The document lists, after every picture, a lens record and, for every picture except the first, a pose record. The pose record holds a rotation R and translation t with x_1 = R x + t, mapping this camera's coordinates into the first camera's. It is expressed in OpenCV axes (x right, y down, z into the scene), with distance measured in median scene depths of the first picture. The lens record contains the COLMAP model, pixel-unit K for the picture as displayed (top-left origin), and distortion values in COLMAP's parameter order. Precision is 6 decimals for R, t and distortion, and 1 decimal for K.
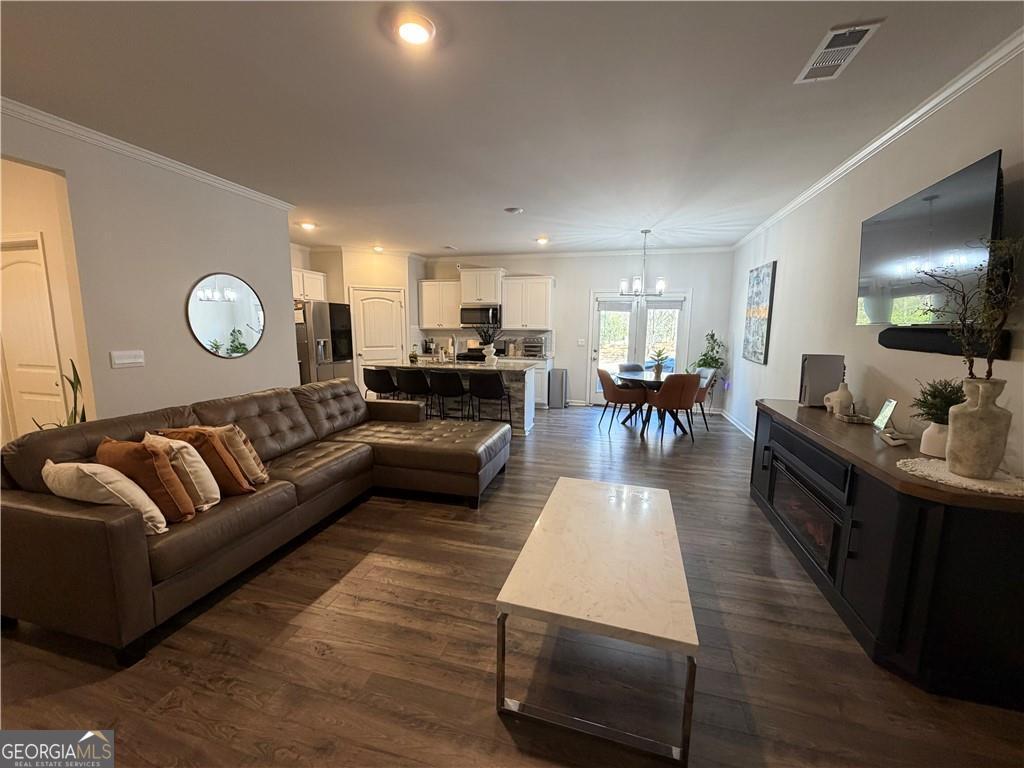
lens RADIAL K [[409.0, 0, 509.4], [0, 409.0, 380.8], [0, 0, 1]] dist [0.001159, -0.000390]
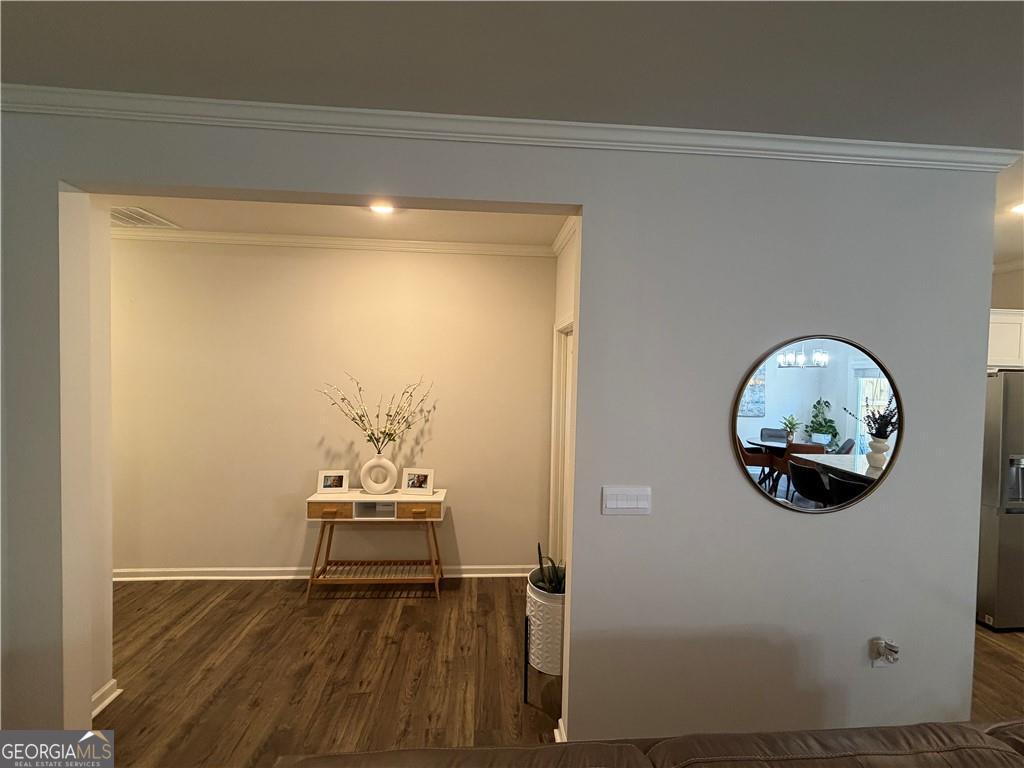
lens RADIAL K [[409.0, 0, 508.4], [0, 409.0, 382.6], [0, 0, 1]] dist [0.001159, -0.000390]
pose [[0.328257, 0.027927, -0.944176, -0.193777], [-0.141076, 0.989801, -0.019770, -0.080096], [0.933994, 0.139690, 0.328849, 0.275166]]
